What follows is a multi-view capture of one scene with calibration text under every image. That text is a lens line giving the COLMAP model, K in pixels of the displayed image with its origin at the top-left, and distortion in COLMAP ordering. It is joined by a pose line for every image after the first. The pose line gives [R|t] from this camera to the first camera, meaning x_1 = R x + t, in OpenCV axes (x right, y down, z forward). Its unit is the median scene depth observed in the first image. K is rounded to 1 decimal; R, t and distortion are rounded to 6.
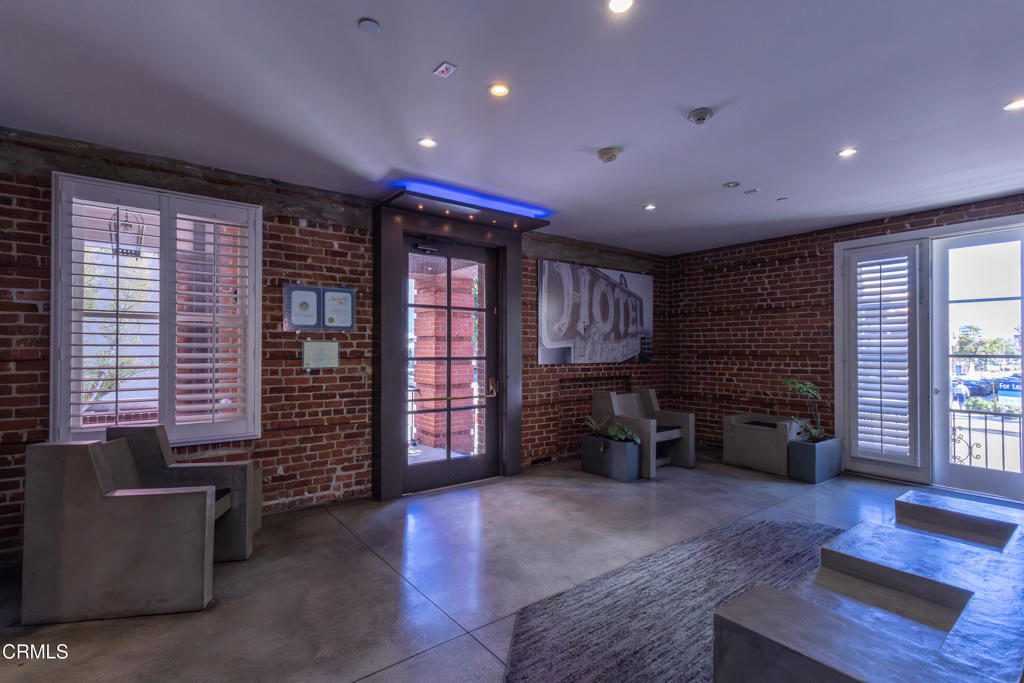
lens RADIAL K [[483.3, 0, 514.2], [0, 483.3, 337.9], [0, 0, 1]] dist [-0.001331, -0.000087]
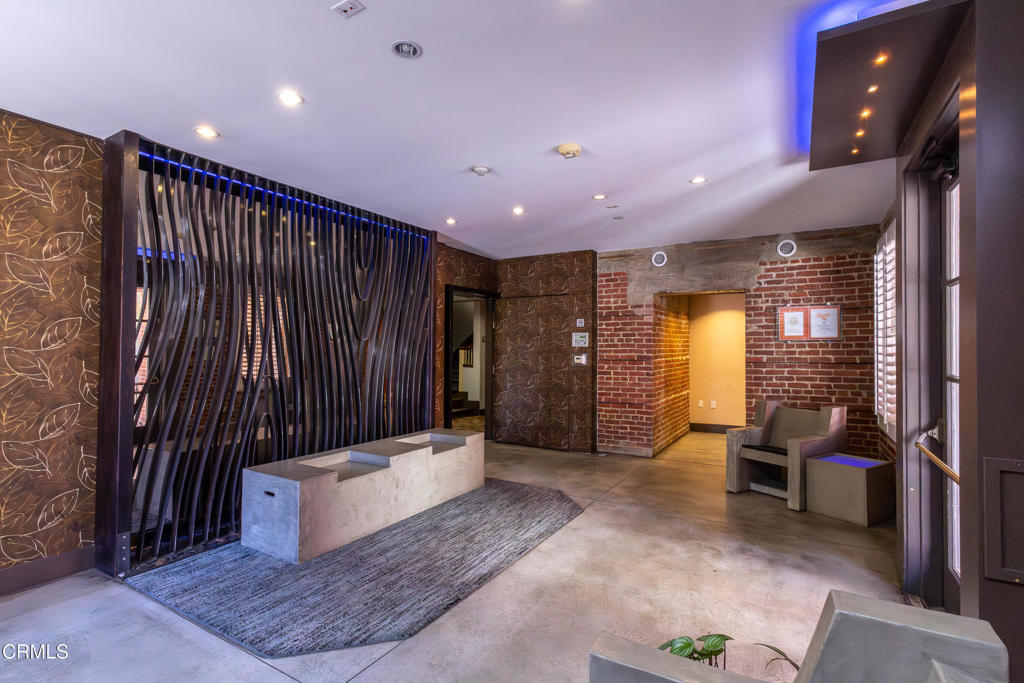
lens RADIAL K [[483.3, 0, 511.6], [0, 483.3, 346.5], [0, 0, 1]] dist [-0.001331, -0.000087]
pose [[-0.931363, -0.009147, -0.363976, 0.726871], [-0.001157, 0.999754, -0.022164, 0.024772], [0.364089, -0.020221, -0.931145, 2.093730]]
